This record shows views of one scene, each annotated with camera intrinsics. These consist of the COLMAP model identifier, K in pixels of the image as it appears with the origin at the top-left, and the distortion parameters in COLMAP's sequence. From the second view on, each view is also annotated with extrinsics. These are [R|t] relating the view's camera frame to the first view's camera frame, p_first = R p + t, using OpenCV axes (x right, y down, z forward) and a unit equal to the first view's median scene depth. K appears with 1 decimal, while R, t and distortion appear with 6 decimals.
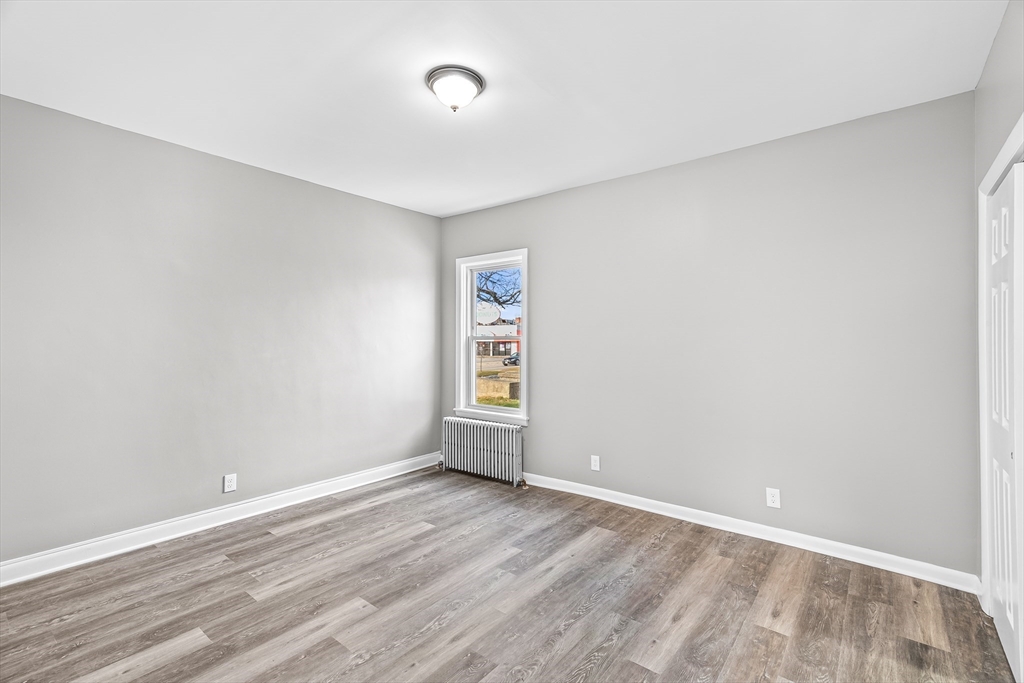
lens RADIAL K [[462.5, 0, 509.8], [0, 462.5, 338.5], [0, 0, 1]] dist [-0.000710, -0.000152]
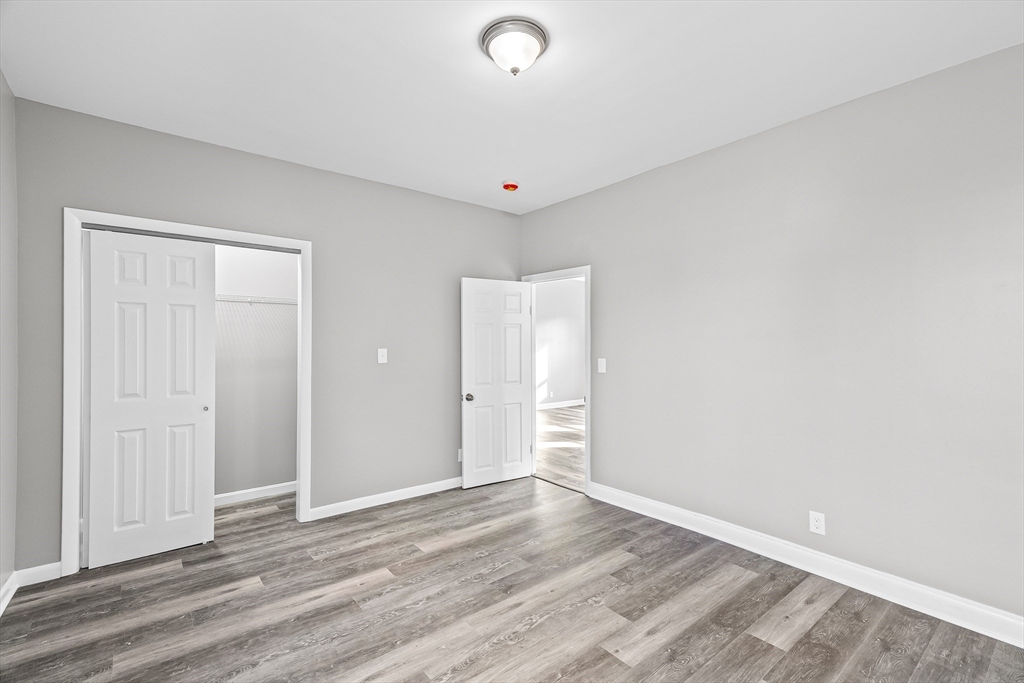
lens RADIAL K [[462.5, 0, 510.6], [0, 462.5, 342.0], [0, 0, 1]] dist [-0.000710, -0.000152]
pose [[-0.979102, -0.002796, 0.203351, -0.320178], [-0.003846, 0.999981, -0.004770, 0.006366], [-0.203333, -0.005453, -0.979094, 2.059958]]
